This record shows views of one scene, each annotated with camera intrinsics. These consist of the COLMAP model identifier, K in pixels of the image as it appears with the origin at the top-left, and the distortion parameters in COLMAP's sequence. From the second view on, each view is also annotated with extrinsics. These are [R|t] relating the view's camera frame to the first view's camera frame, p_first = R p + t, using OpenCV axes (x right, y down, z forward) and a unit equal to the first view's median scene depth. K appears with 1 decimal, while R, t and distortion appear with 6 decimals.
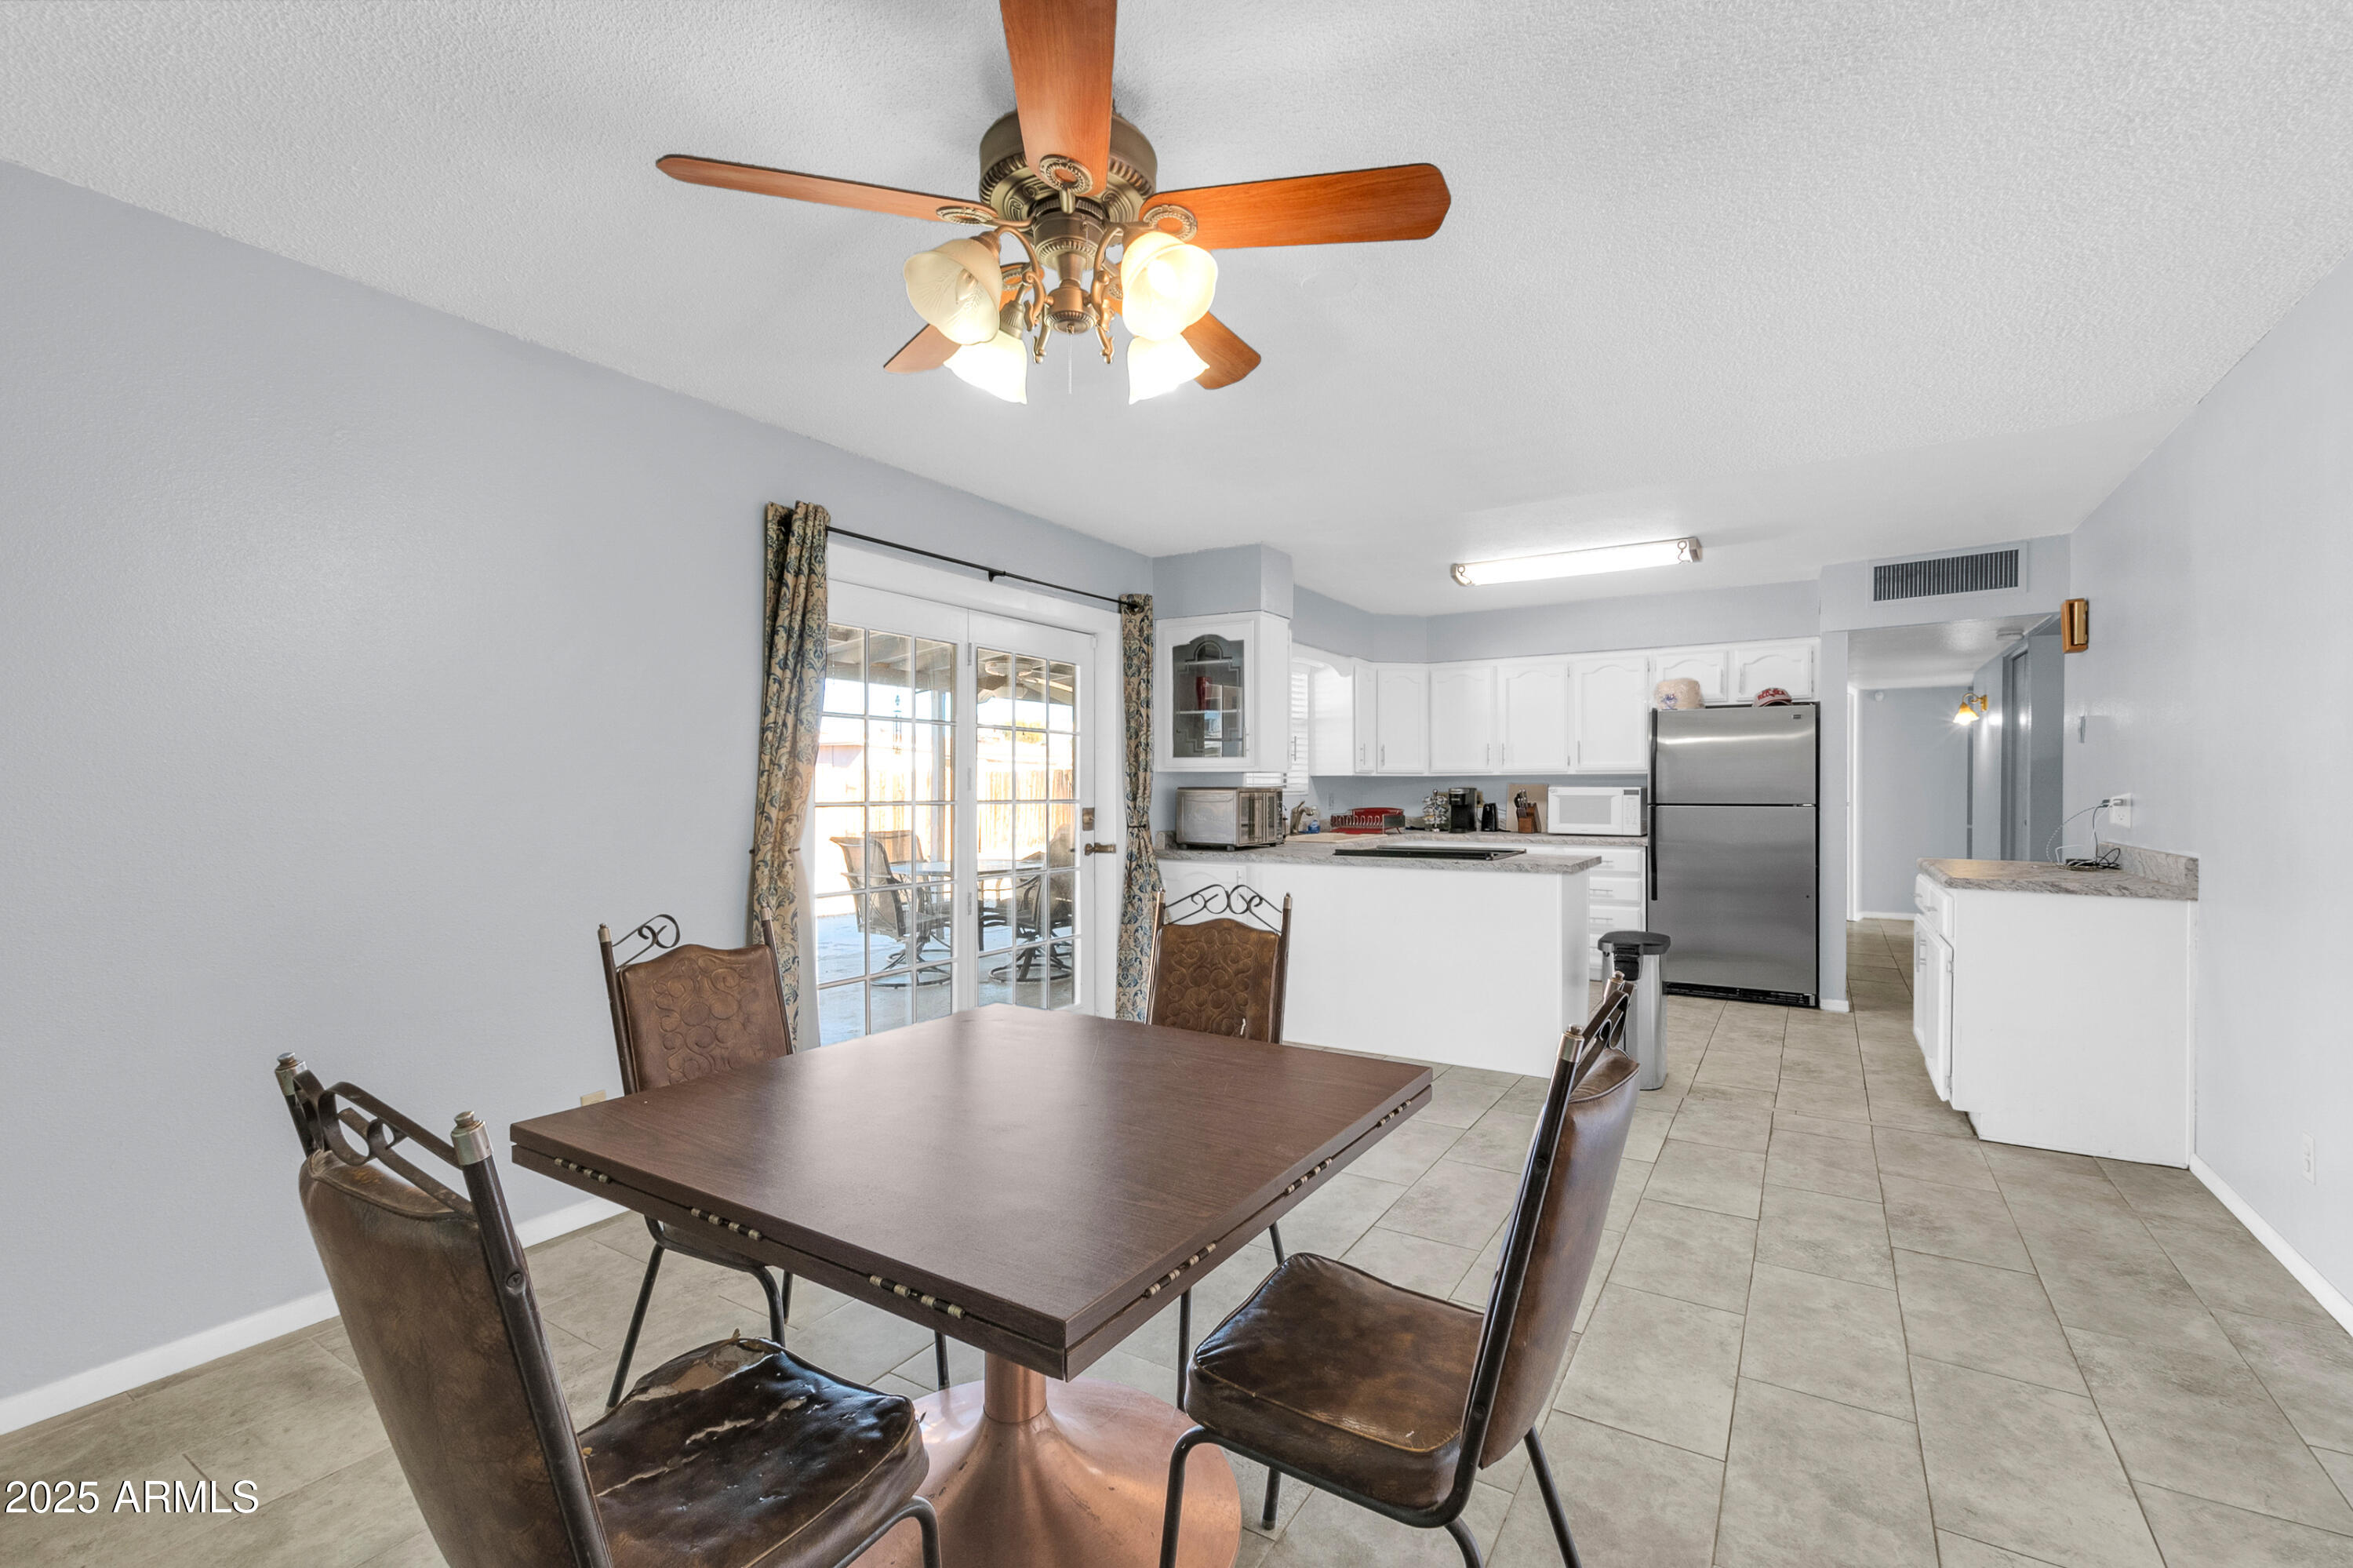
lens RADIAL K [[1016.5, 0, 1179.5], [0, 1016.5, 791.0], [0, 0, 1]] dist [0.007021, -0.002934]
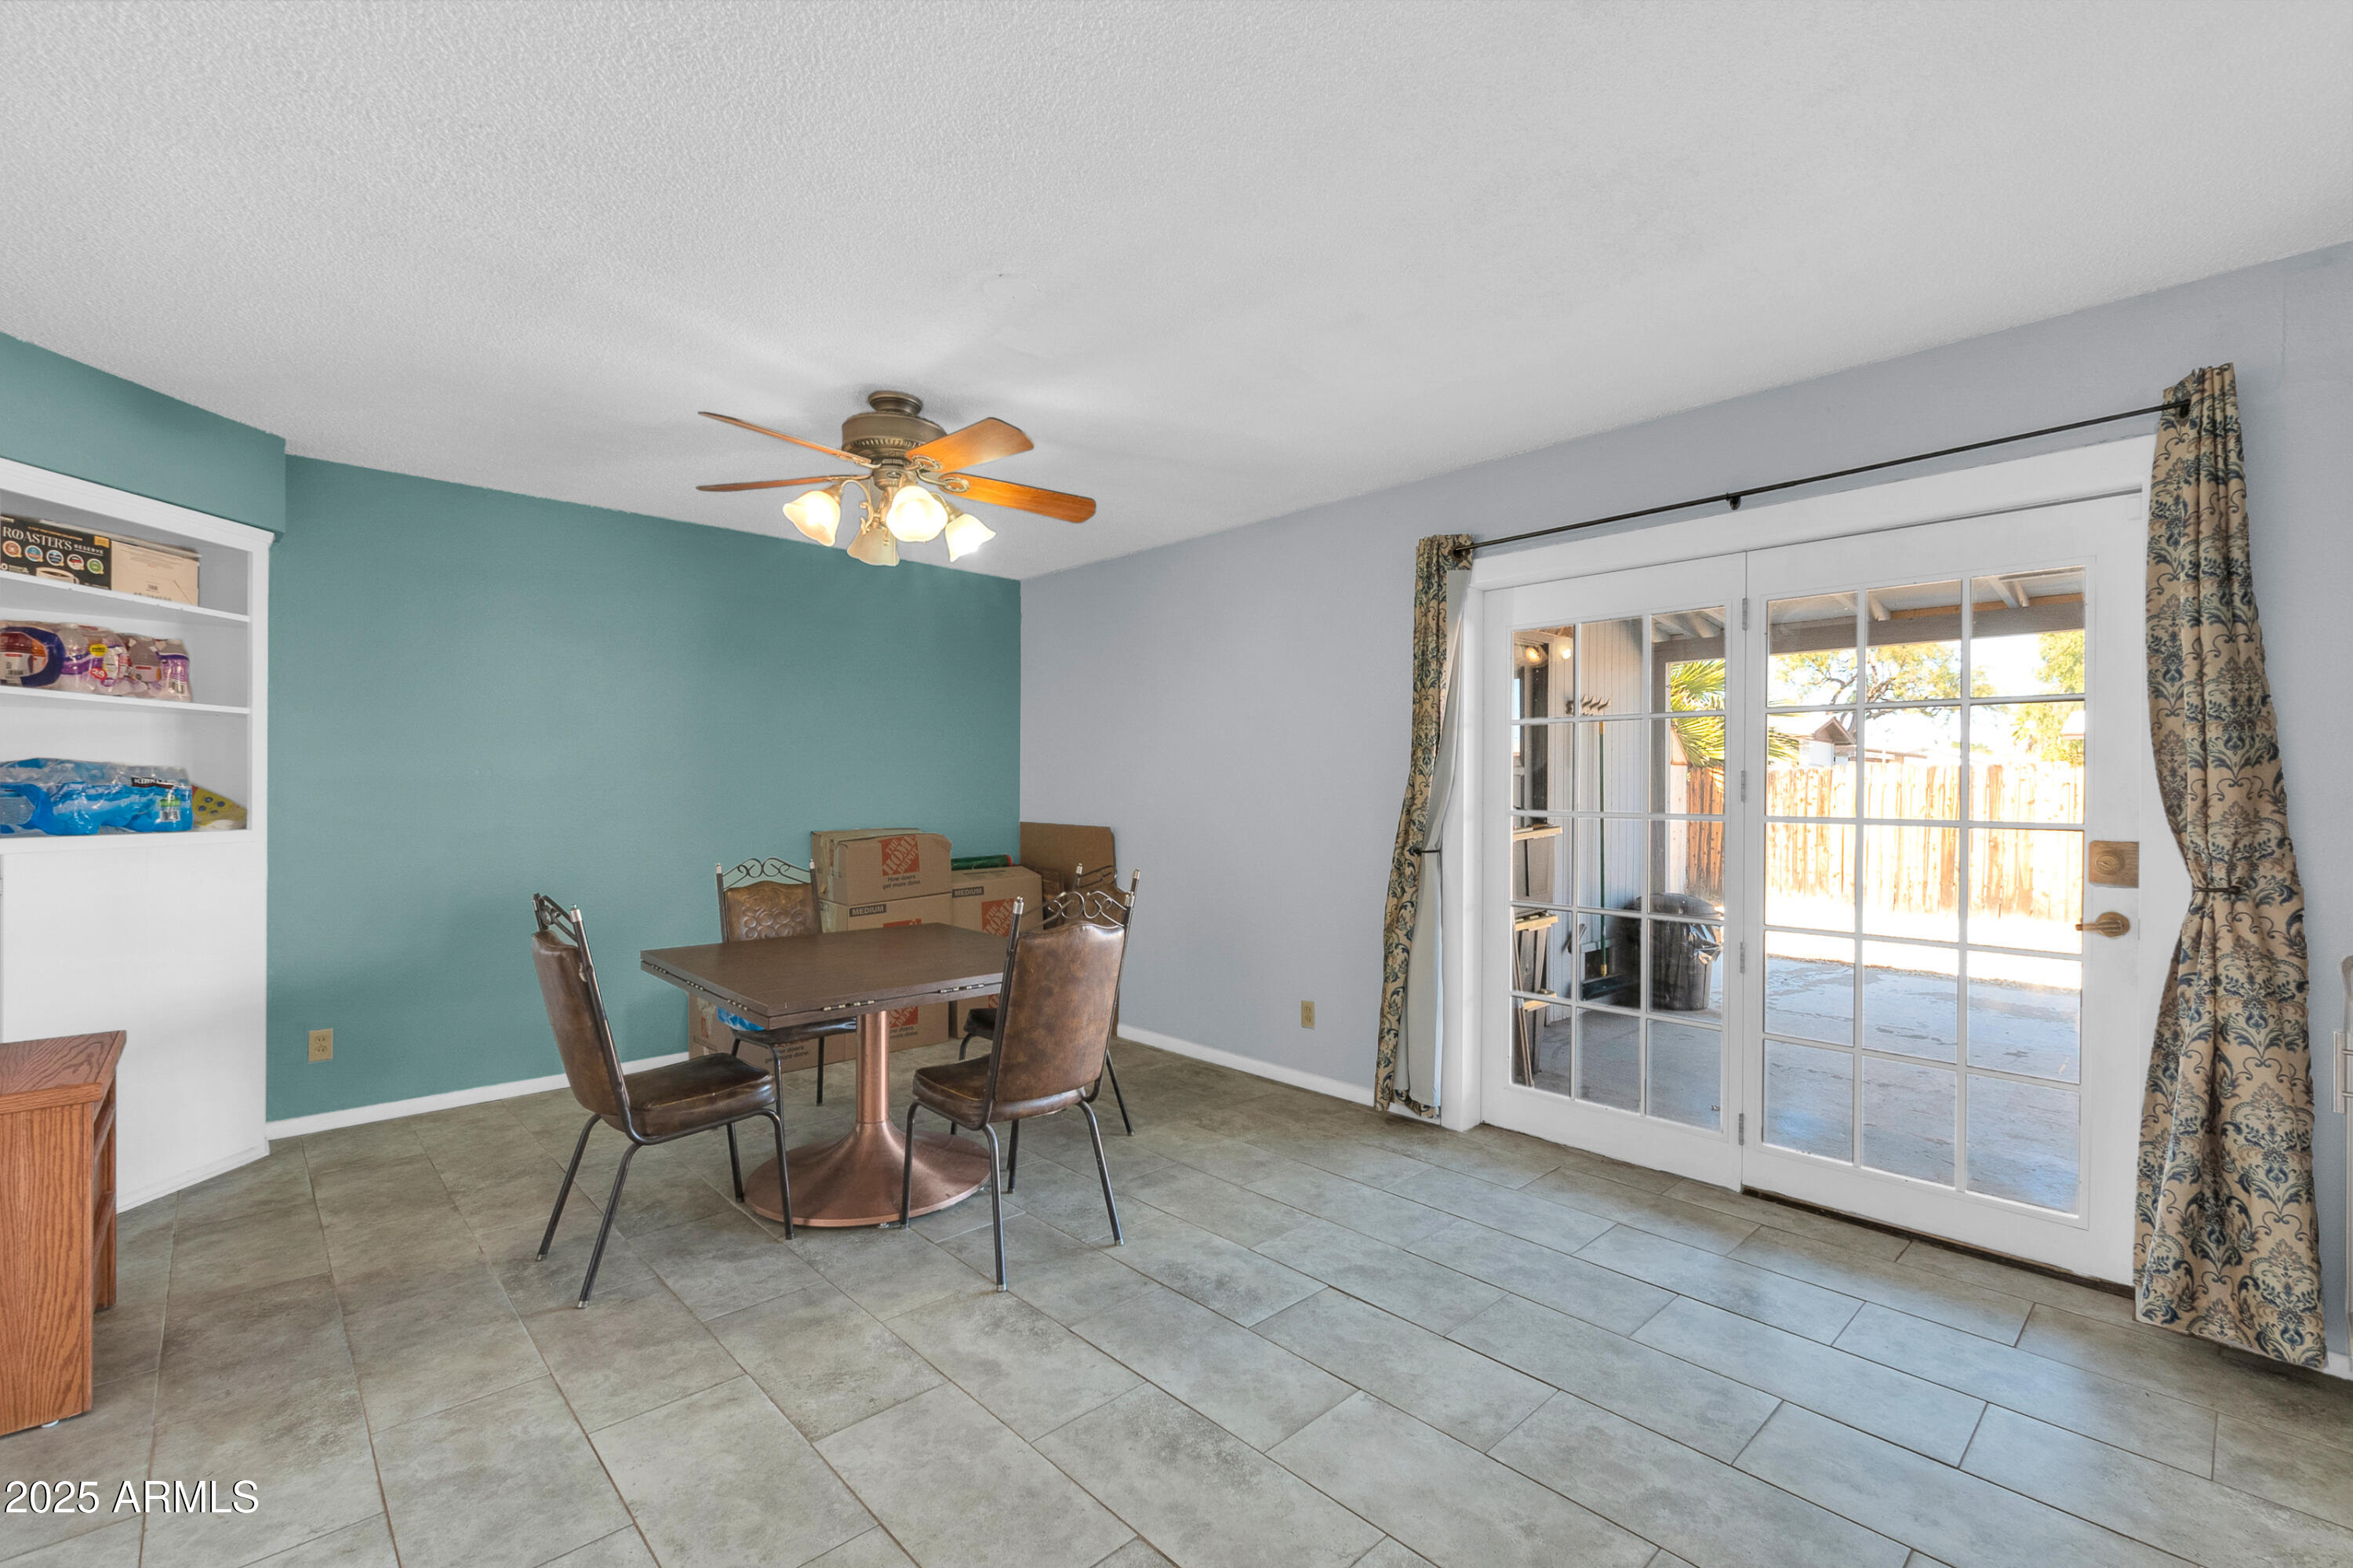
lens RADIAL K [[1016.5, 0, 1178.9], [0, 1016.5, 794.1], [0, 0, 1]] dist [0.007021, -0.002934]
pose [[-0.255462, 0.003092, -0.966814, 0.528091], [-0.007287, 0.999960, 0.005124, -0.006308], [0.966792, 0.008354, -0.255429, 0.701611]]
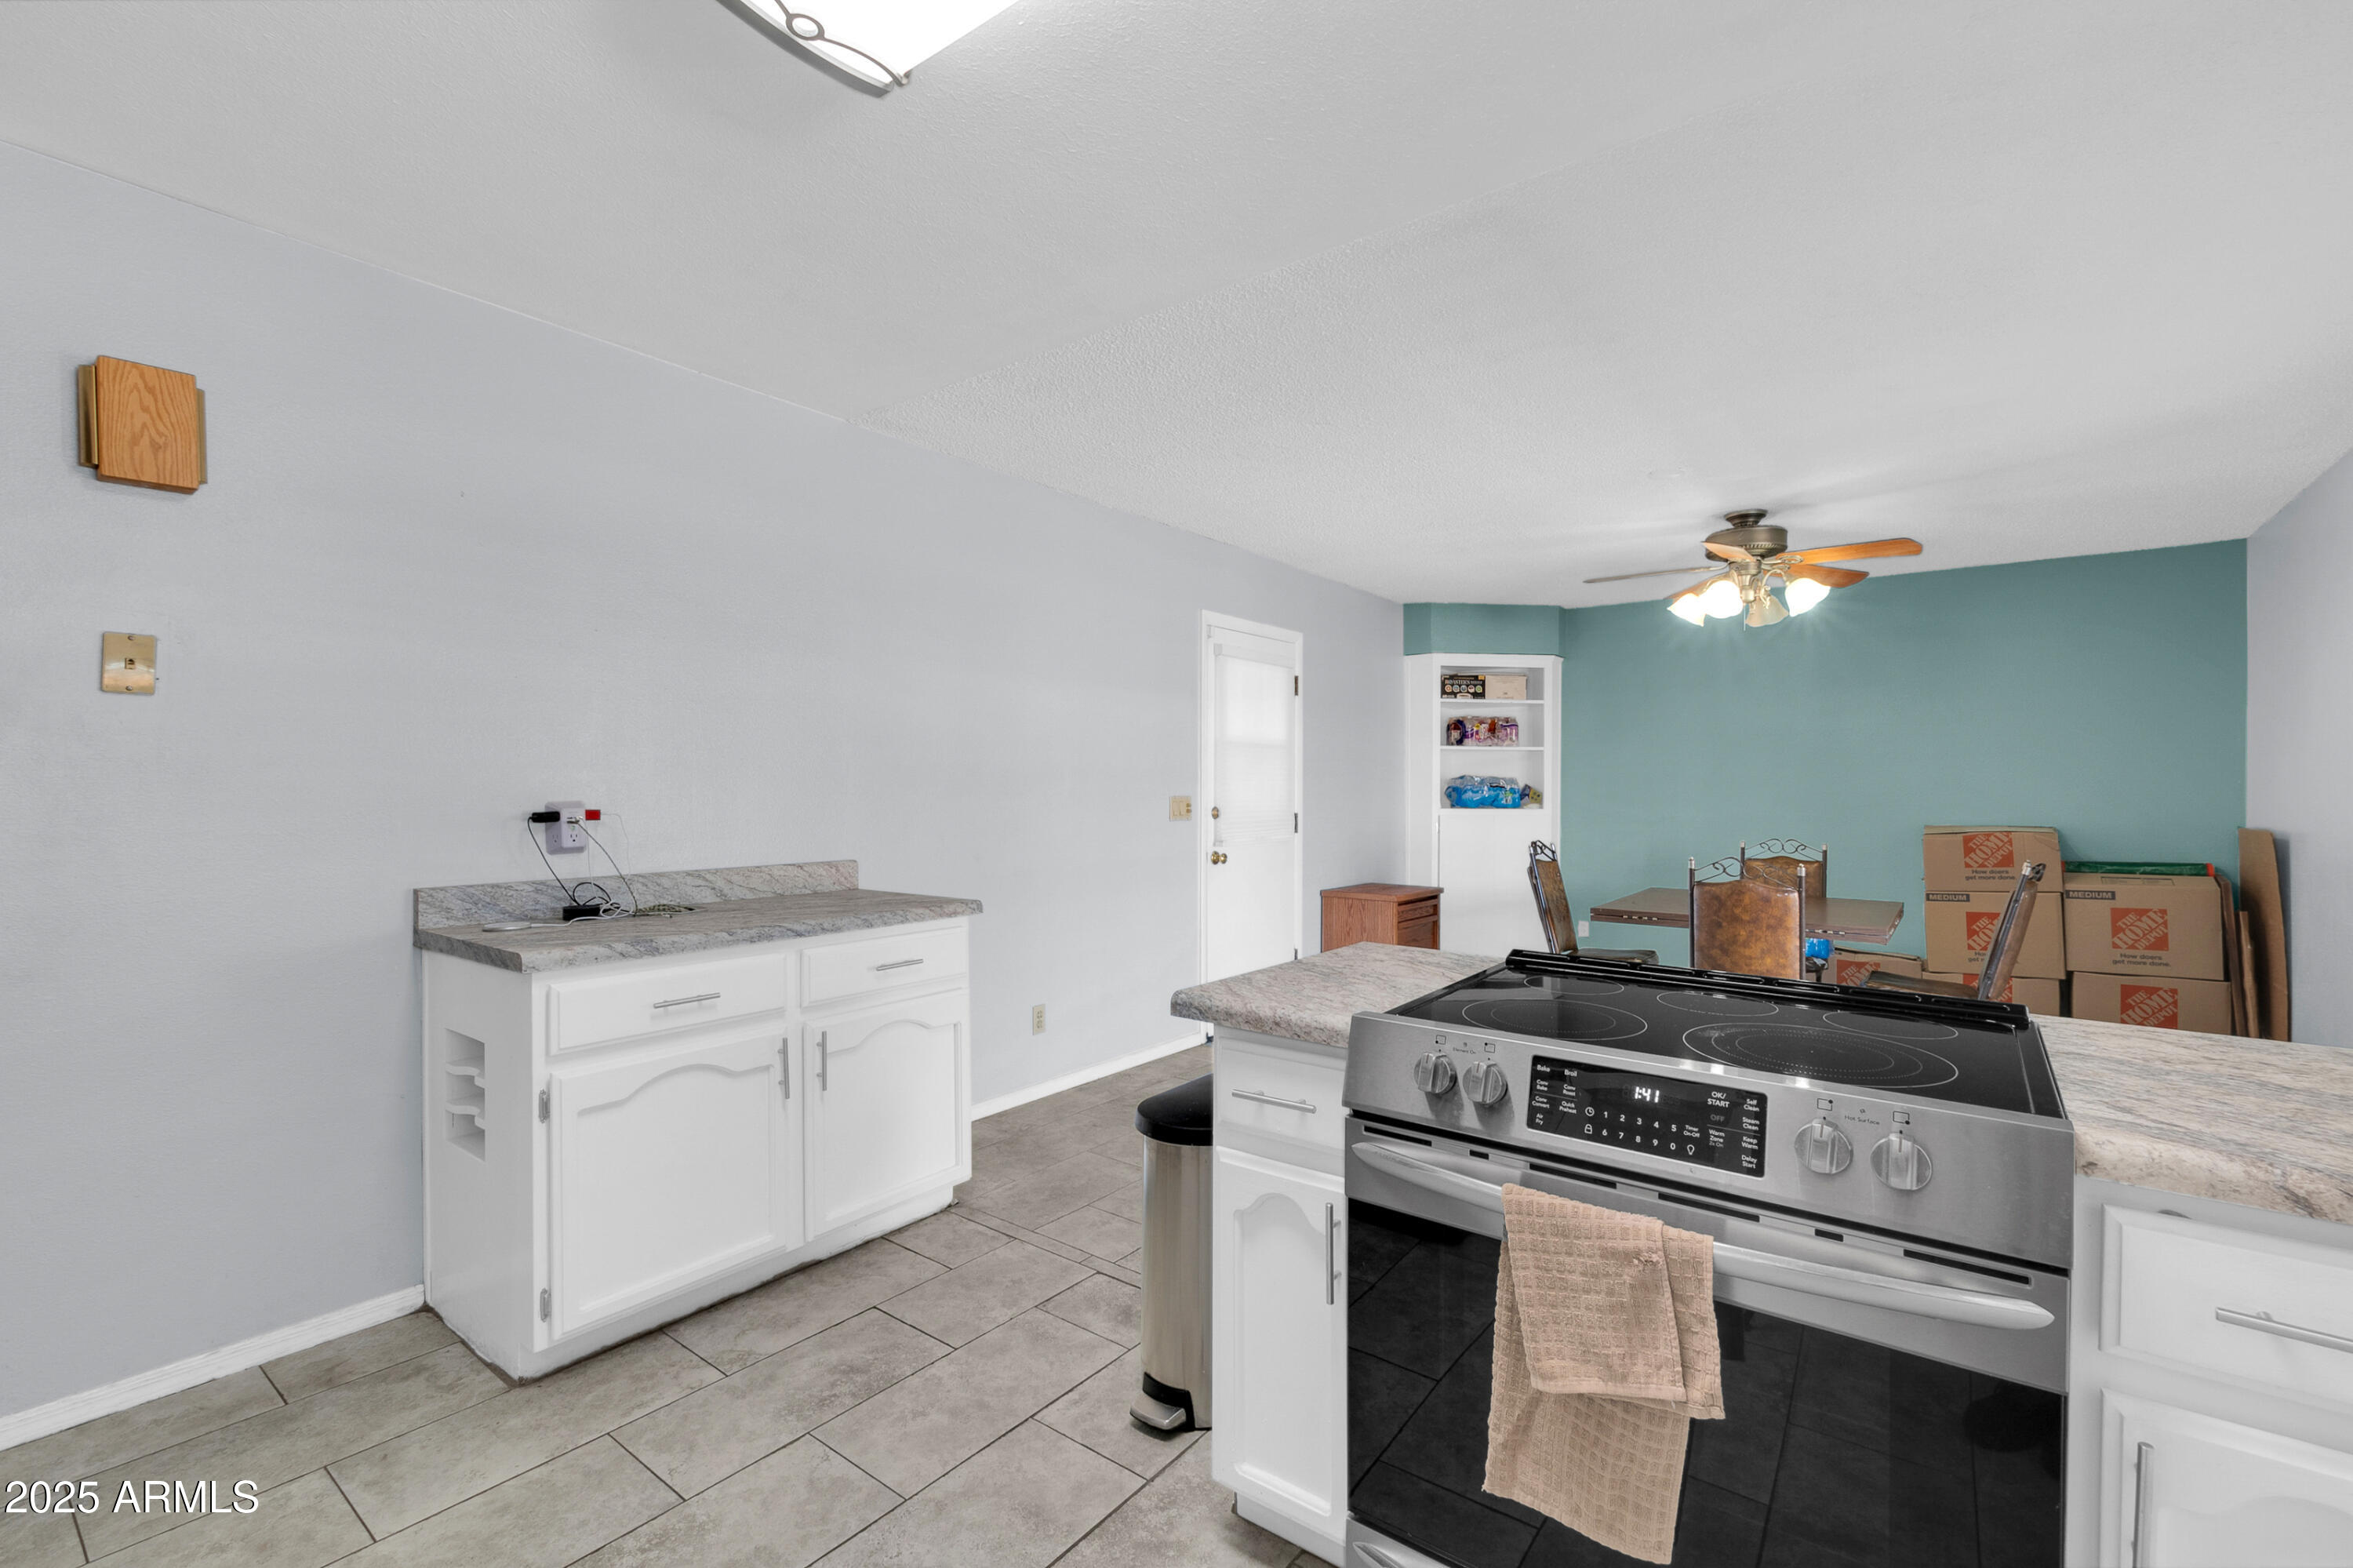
lens RADIAL K [[1016.5, 0, 1180.3], [0, 1016.5, 790.4], [0, 0, 1]] dist [0.007021, -0.002934]
pose [[-0.995303, -0.002229, 0.096787, 0.370554], [-0.001525, 0.999972, 0.007346, -0.008185], [-0.096801, 0.007164, -0.995278, 1.316161]]
